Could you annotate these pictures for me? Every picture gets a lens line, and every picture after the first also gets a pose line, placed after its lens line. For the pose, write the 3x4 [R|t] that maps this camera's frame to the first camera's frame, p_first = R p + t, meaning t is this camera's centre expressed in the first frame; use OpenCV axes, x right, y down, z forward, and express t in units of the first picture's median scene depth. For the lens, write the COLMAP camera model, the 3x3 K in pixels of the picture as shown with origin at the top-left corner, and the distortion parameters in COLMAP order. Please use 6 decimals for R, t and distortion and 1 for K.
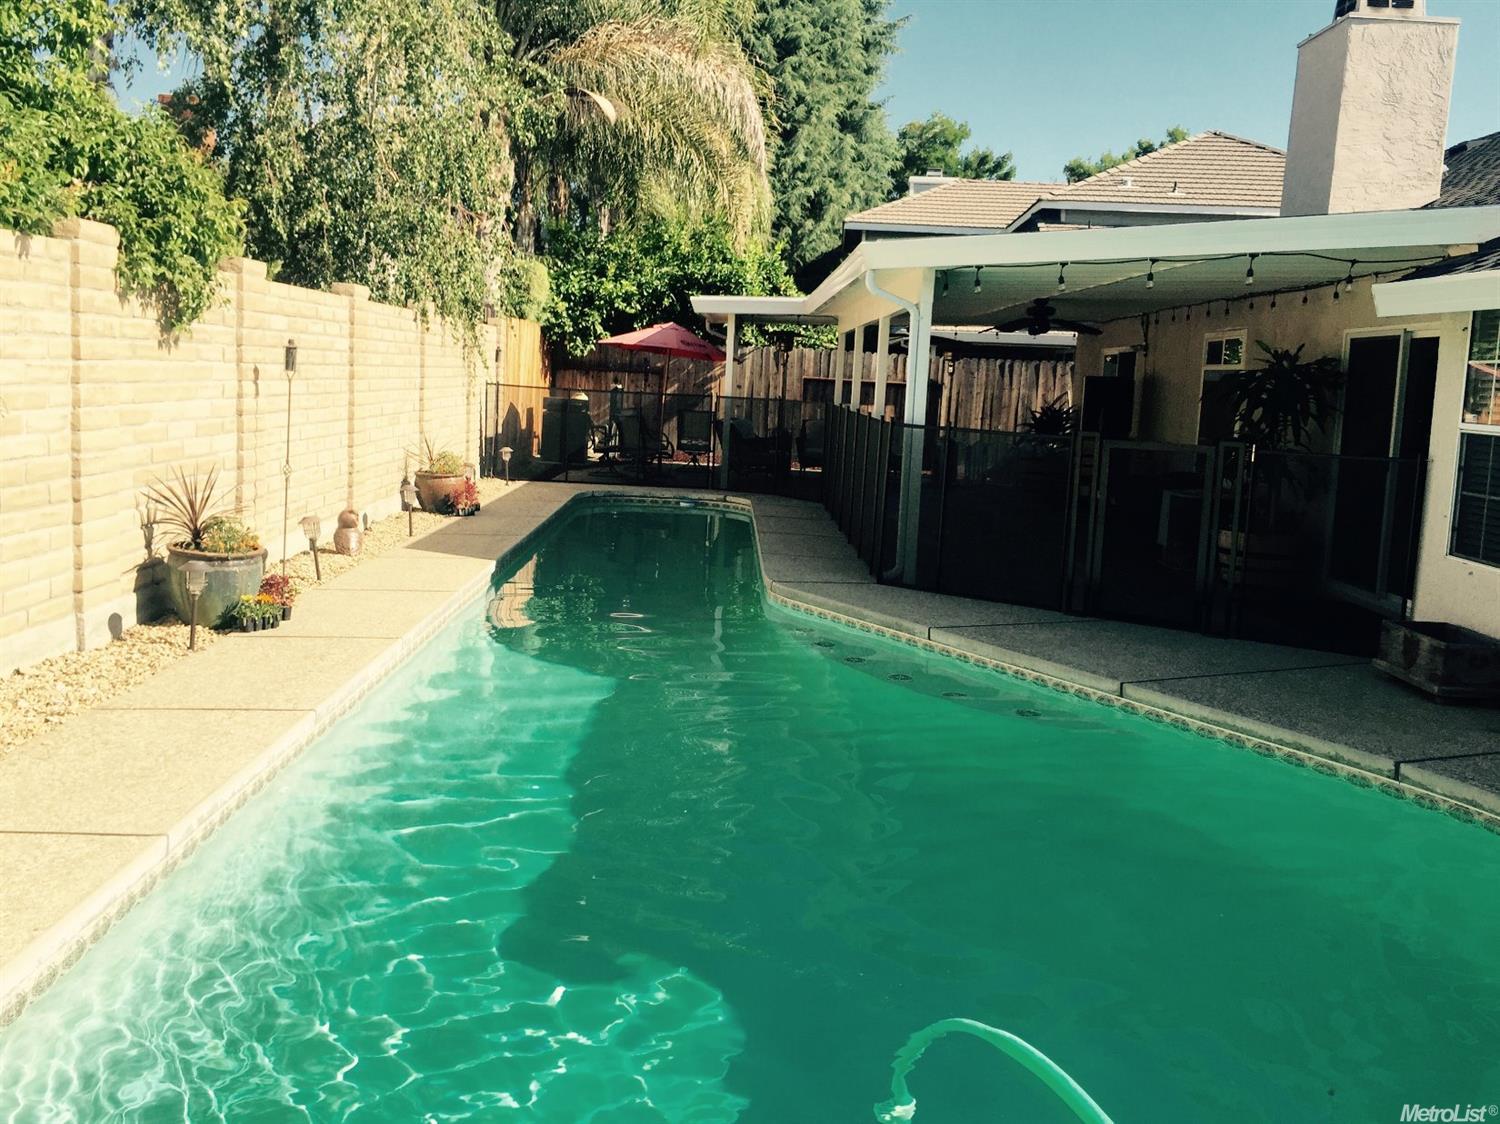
lens RADIAL K [[1269.8, 0, 750.0], [0, 1269.8, 562.0], [0, 0, 1]] dist [0.026467, 0.002084]
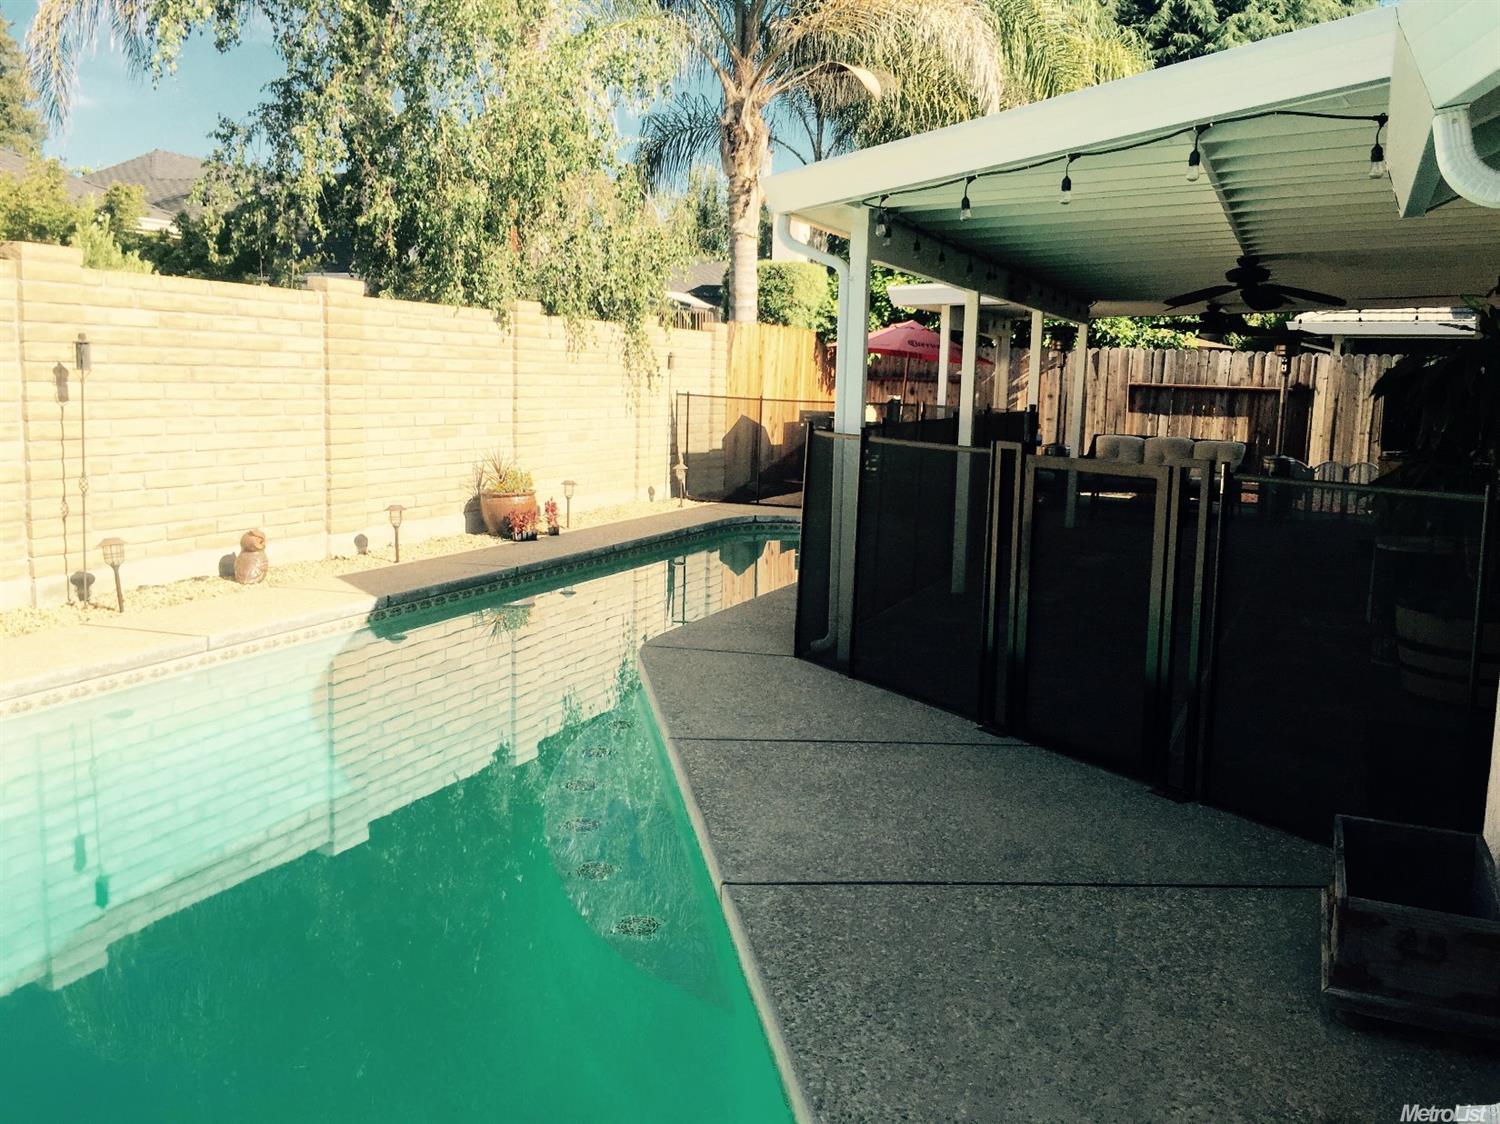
lens RADIAL K [[1285.4, 0, 750.1], [0, 1285.4, 531.0], [0, 0, 1]] dist [0.046518, -0.004587]
pose [[0.915838, 0.028711, -0.400520, 0.171420], [-0.045247, 0.998467, -0.031887, -0.013439], [0.398990, 0.047326, 0.915733, 0.155633]]
